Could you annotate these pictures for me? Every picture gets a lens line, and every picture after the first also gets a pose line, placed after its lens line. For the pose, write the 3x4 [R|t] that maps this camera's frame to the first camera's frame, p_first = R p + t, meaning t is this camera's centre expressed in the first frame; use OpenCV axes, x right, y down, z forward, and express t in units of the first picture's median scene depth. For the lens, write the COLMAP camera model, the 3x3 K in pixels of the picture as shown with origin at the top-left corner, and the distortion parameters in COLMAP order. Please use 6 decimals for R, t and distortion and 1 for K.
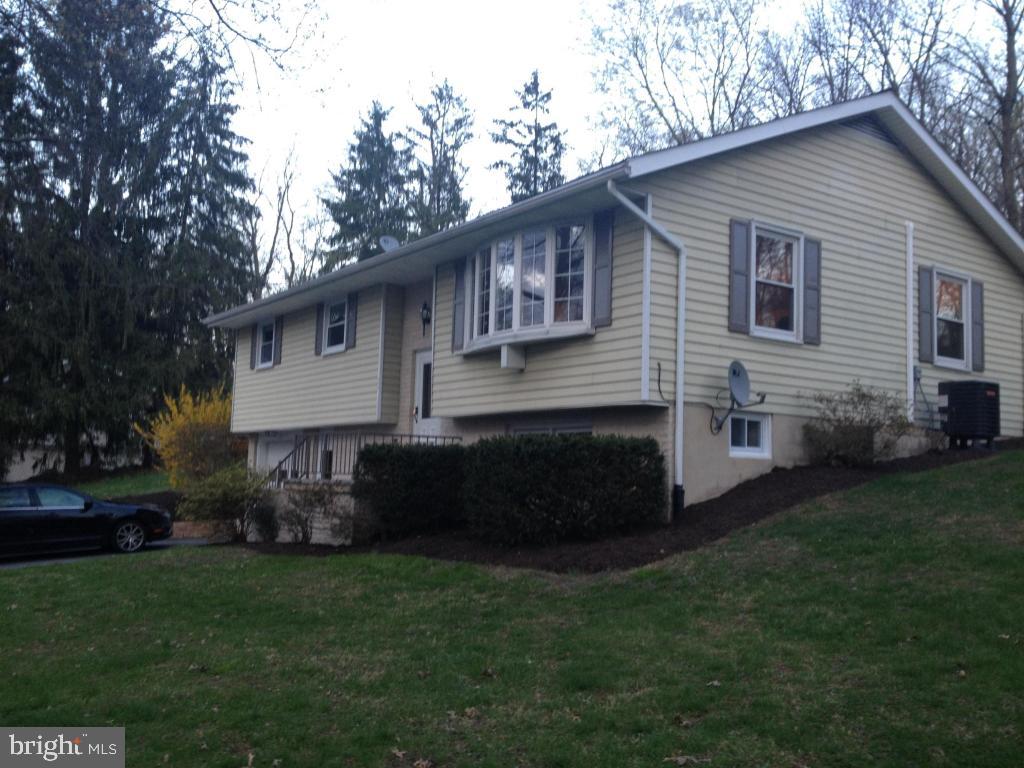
lens RADIAL K [[981.0, 0, 497.3], [0, 981.0, 383.1], [0, 0, 1]] dist [0.139464, -0.281088]
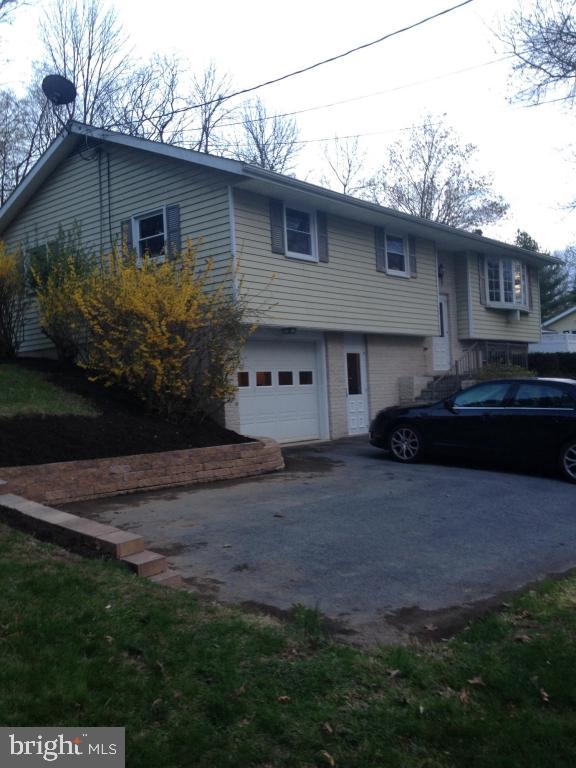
lens RADIAL K [[735.8, 0, 288.0], [0, 735.8, 384.0], [0, 0, 1]] dist [0.139464, -0.281088]
pose [[-0.324189, -0.054295, 0.944433, -1.979885], [-0.094657, 0.995203, 0.024722, 0.185381], [-0.941245, -0.081383, -0.327774, 2.783236]]
